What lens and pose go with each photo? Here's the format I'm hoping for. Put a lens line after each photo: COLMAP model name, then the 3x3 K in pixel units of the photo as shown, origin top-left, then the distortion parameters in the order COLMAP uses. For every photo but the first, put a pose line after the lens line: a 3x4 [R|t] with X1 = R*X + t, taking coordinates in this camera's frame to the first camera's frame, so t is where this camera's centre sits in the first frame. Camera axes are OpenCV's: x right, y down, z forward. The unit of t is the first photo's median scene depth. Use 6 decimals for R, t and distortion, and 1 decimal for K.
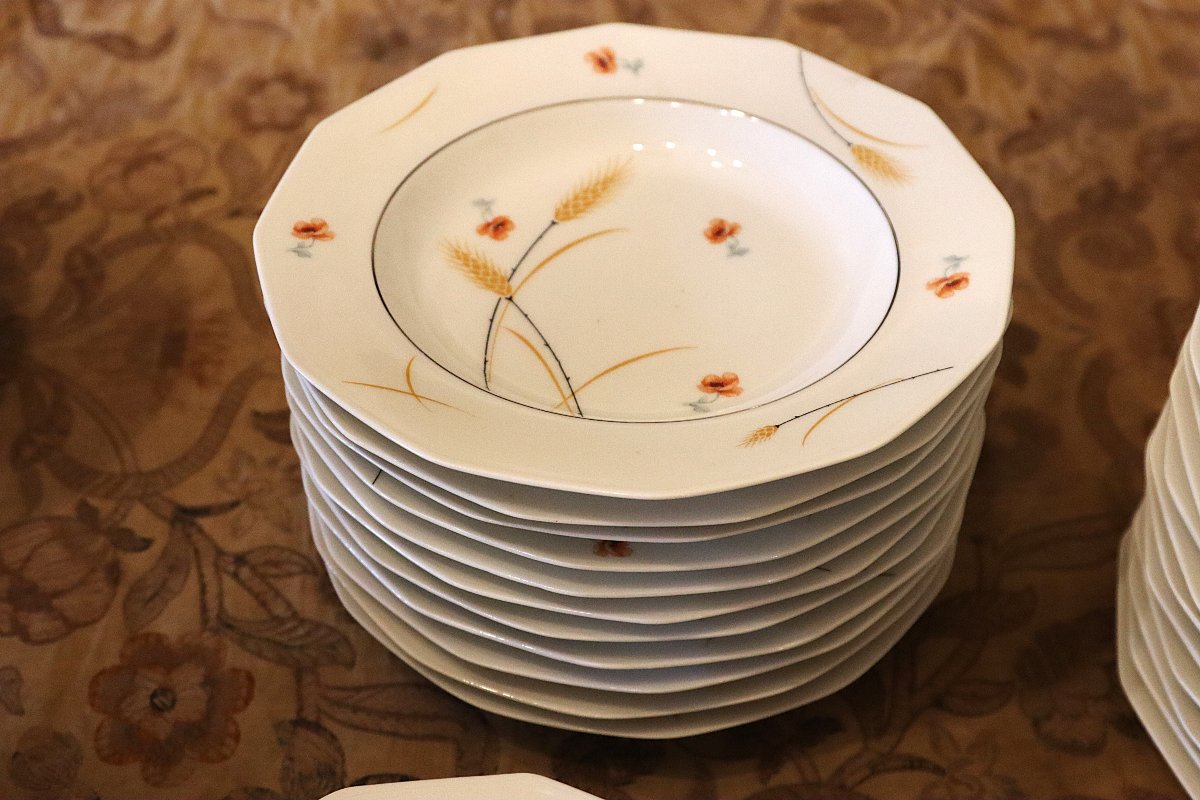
lens RADIAL K [[1767.5, 0, 599.6], [0, 1767.5, 399.4], [0, 0, 1]] dist [-0.019657, 0.000000]
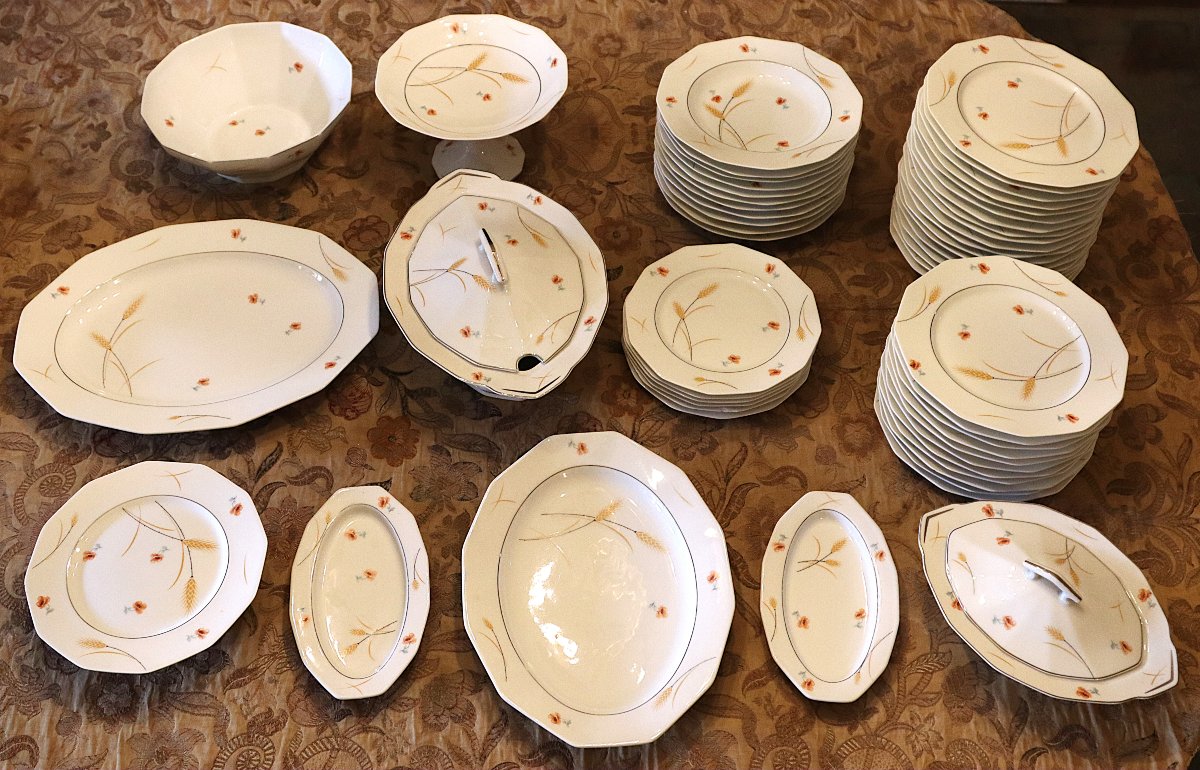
lens RADIAL K [[1667.9, 0, 597.5], [0, 1667.9, 351.6], [0, 0, 1]] dist [-0.036484, 0.000000]
pose [[0.999154, 0.011647, 0.039438, -0.369024], [-0.015020, 0.996154, 0.086327, 0.105413], [-0.038281, -0.086846, 0.995486, -2.041001]]
